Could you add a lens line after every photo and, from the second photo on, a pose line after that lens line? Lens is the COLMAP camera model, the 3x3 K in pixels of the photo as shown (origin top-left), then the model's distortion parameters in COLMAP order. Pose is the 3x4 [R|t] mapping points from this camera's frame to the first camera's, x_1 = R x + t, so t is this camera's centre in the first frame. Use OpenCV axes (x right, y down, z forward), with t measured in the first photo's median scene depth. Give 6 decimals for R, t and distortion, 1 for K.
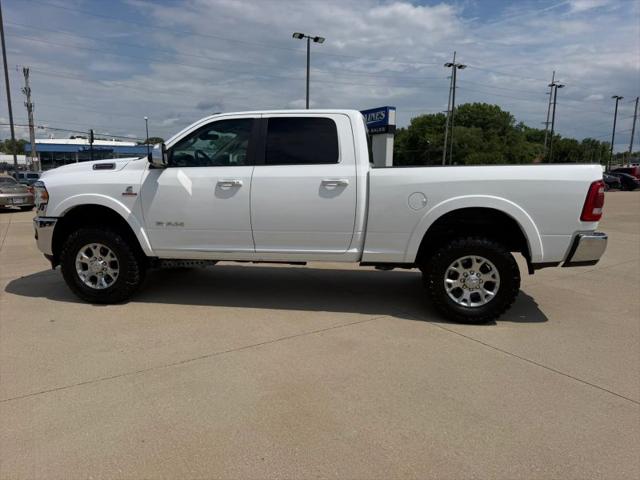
lens RADIAL K [[458.8, 0, 319.6], [0, 458.8, 239.6], [0, 0, 1]] dist [0.040323, -0.046080]
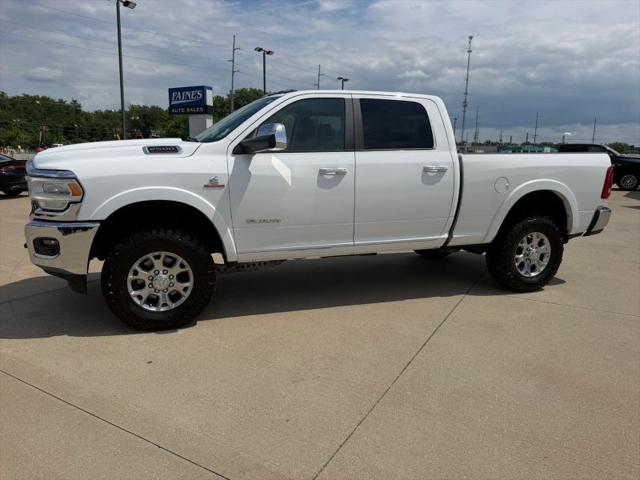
lens RADIAL K [[458.8, 0, 319.6], [0, 458.8, 239.6], [0, 0, 1]] dist [0.040323, -0.046080]
pose [[0.884597, -0.078778, 0.459655, -0.598586], [0.061989, 0.996746, 0.051532, -0.035143], [-0.462219, -0.017091, 0.886601, 0.207108]]
